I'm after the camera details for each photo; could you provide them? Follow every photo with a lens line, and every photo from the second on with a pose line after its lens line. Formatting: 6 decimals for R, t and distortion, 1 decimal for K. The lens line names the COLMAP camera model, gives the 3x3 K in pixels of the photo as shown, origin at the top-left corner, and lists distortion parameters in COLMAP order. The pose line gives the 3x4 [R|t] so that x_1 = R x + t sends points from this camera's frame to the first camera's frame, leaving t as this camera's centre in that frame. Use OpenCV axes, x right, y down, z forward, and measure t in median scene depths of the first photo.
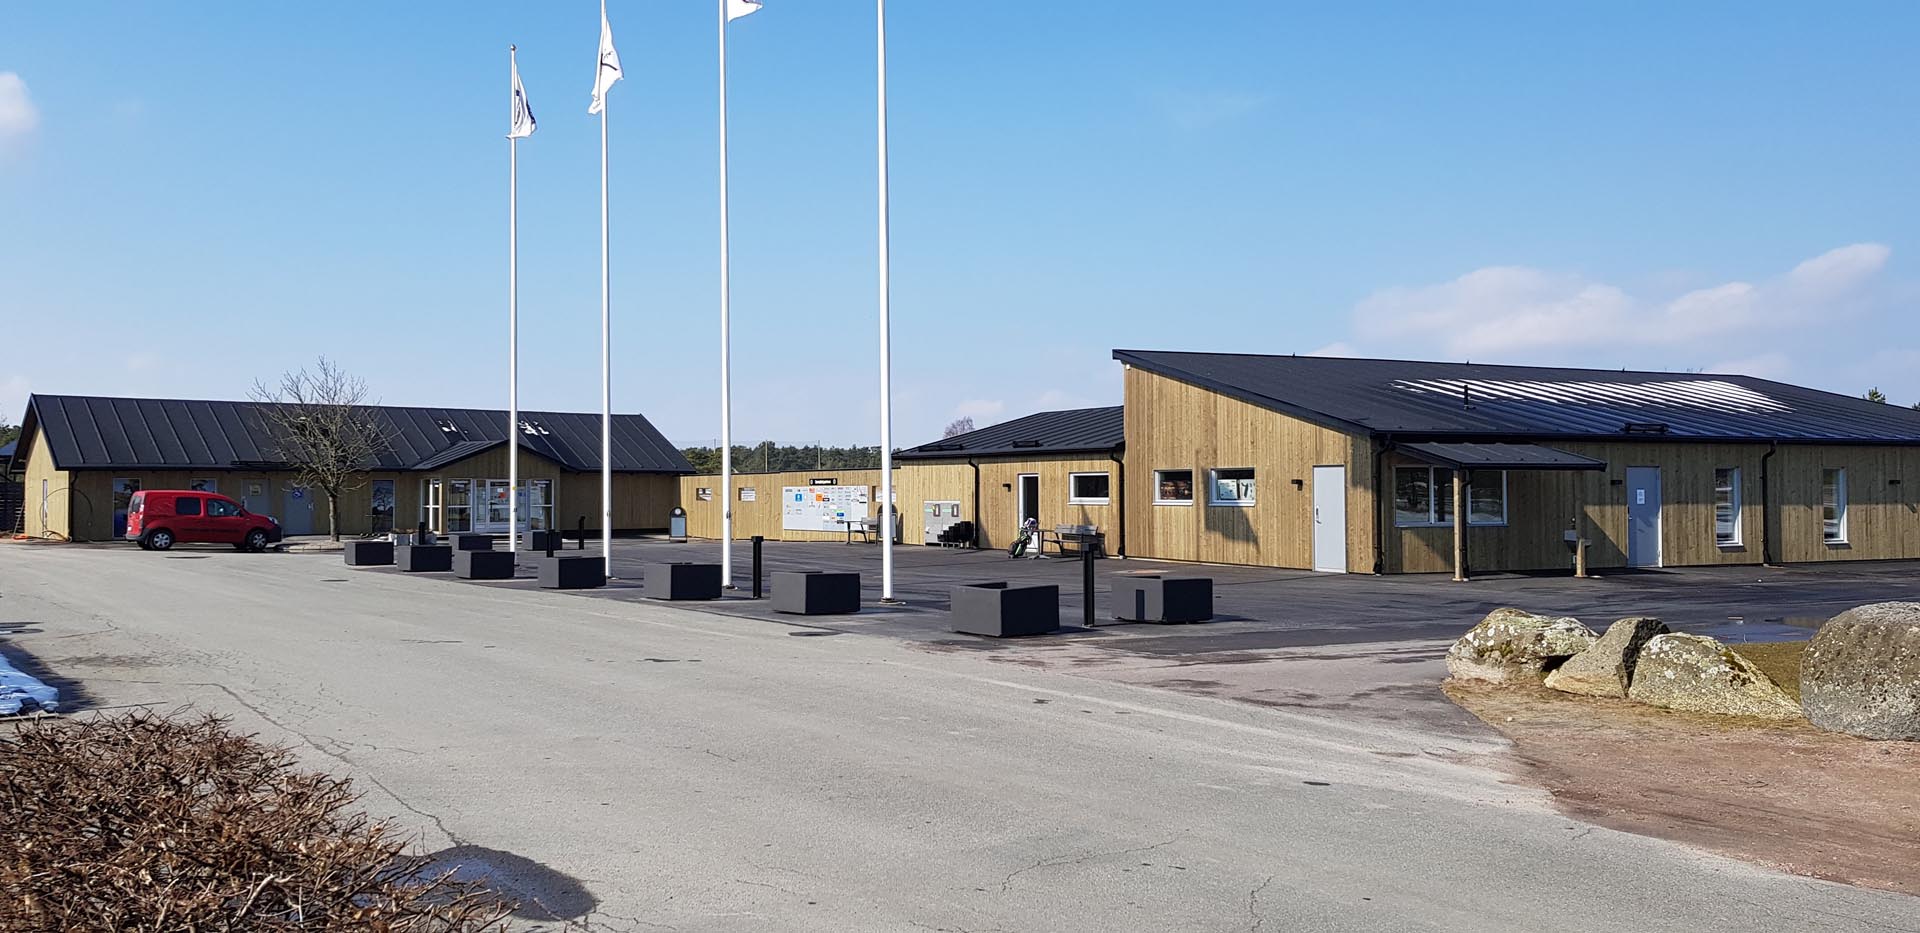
lens RADIAL K [[1443.8, 0, 936.0], [0, 1443.8, 464.8], [0, 0, 1]] dist [0.050560, -0.106962]
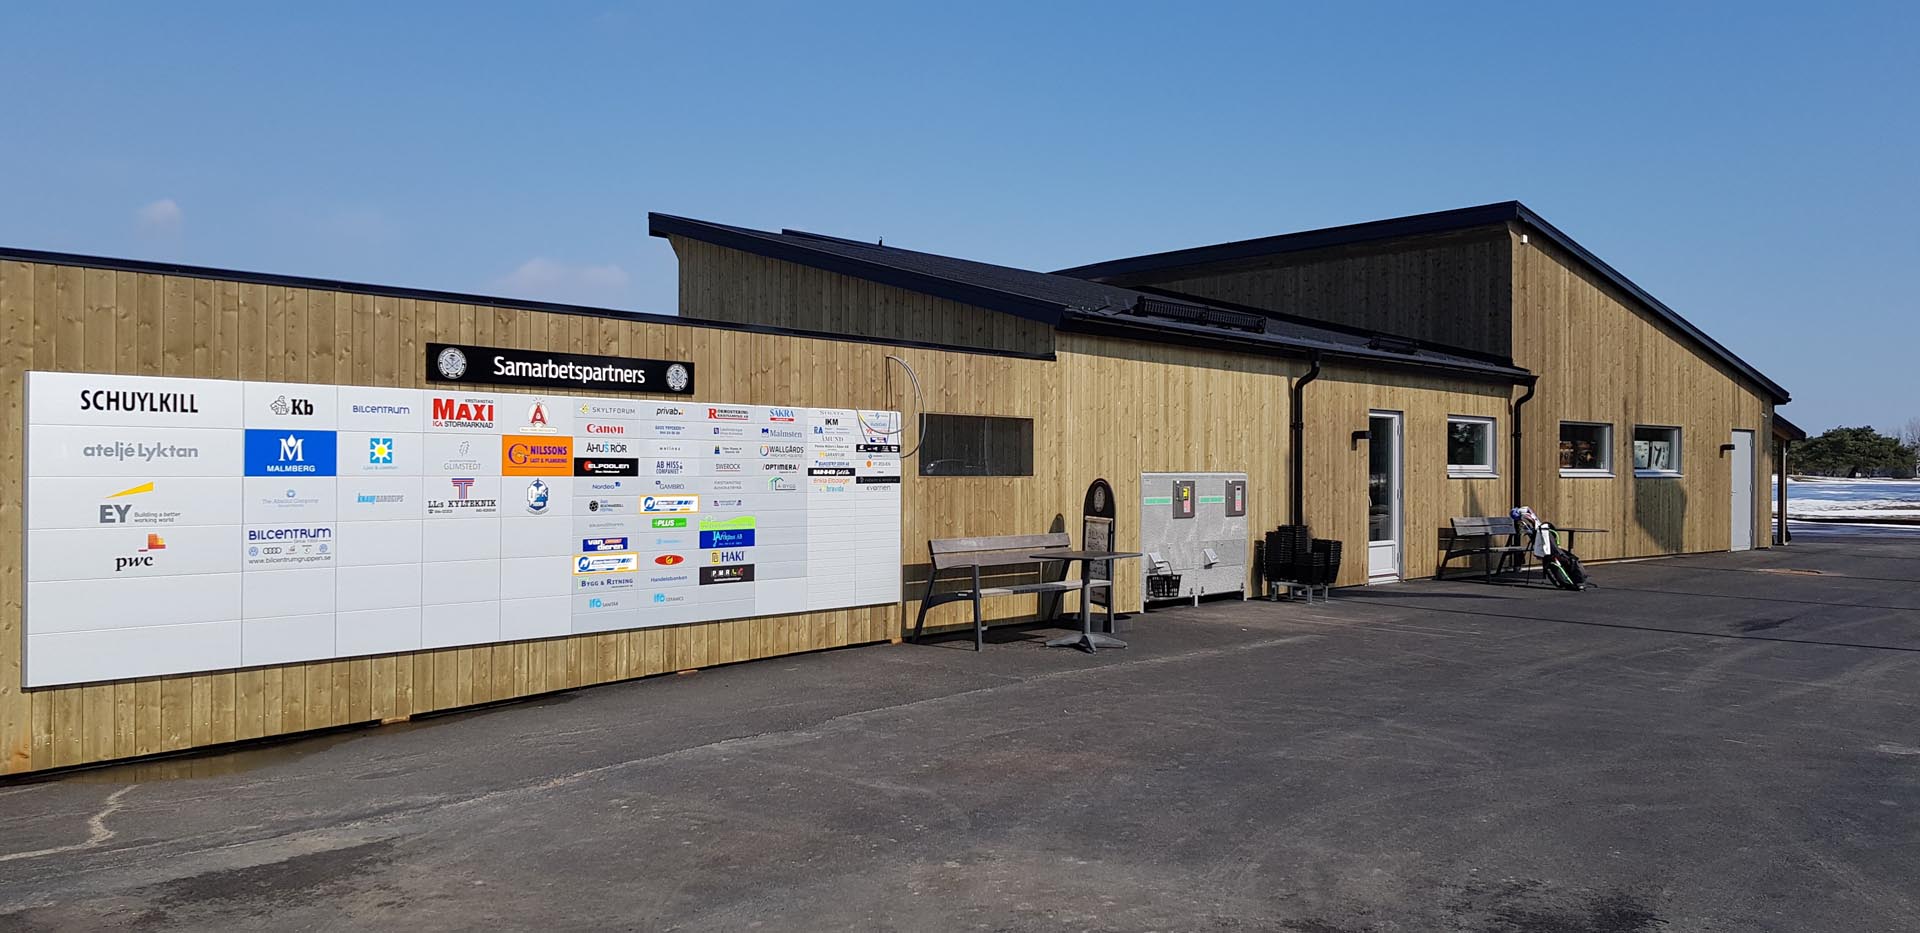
lens RADIAL K [[1443.8, 0, 936.0], [0, 1443.8, 464.8], [0, 0, 1]] dist [0.050560, -0.106962]
pose [[-0.249467, -0.000671, 0.968383, -0.290684], [-0.026944, 0.999617, -0.006249, 0.025530], [-0.968008, -0.027651, -0.249389, 1.077368]]
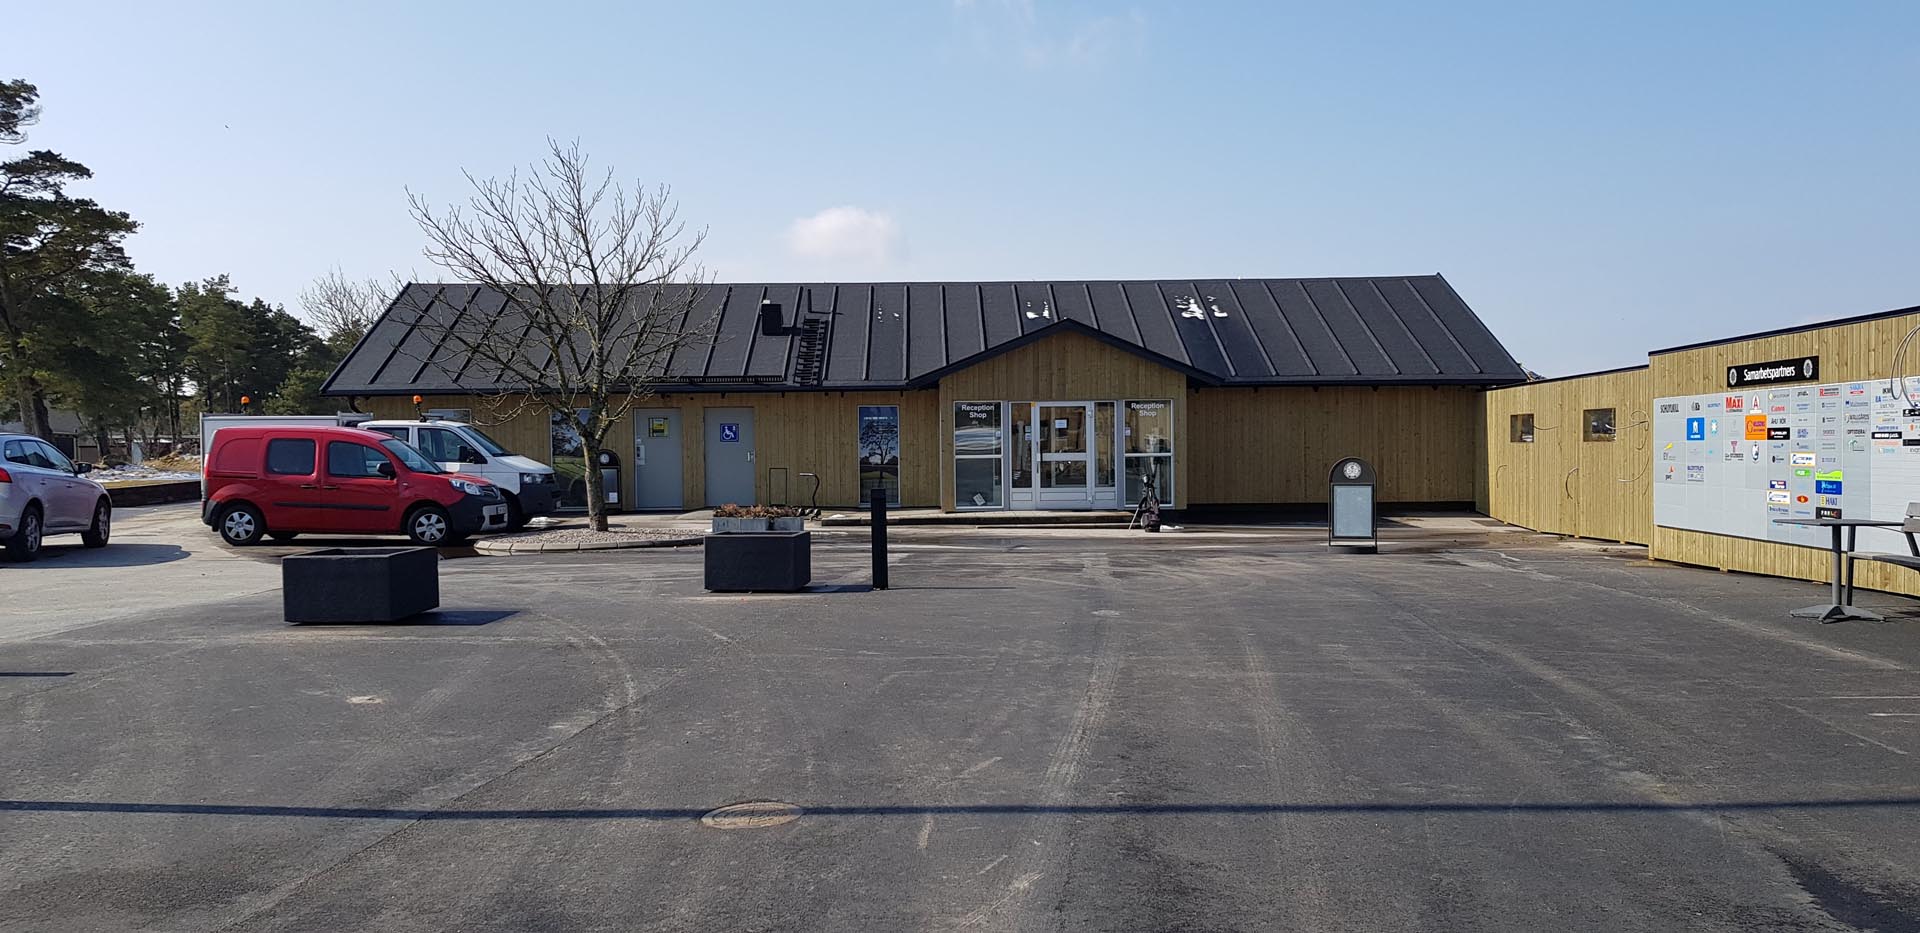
lens RADIAL K [[1443.8, 0, 936.0], [0, 1443.8, 464.8], [0, 0, 1]] dist [0.050560, -0.106962]
pose [[0.770404, 0.002853, -0.637550, -0.022636], [0.020141, 0.999382, 0.028811, 0.019908], [0.637238, -0.035037, 0.769870, 0.718134]]
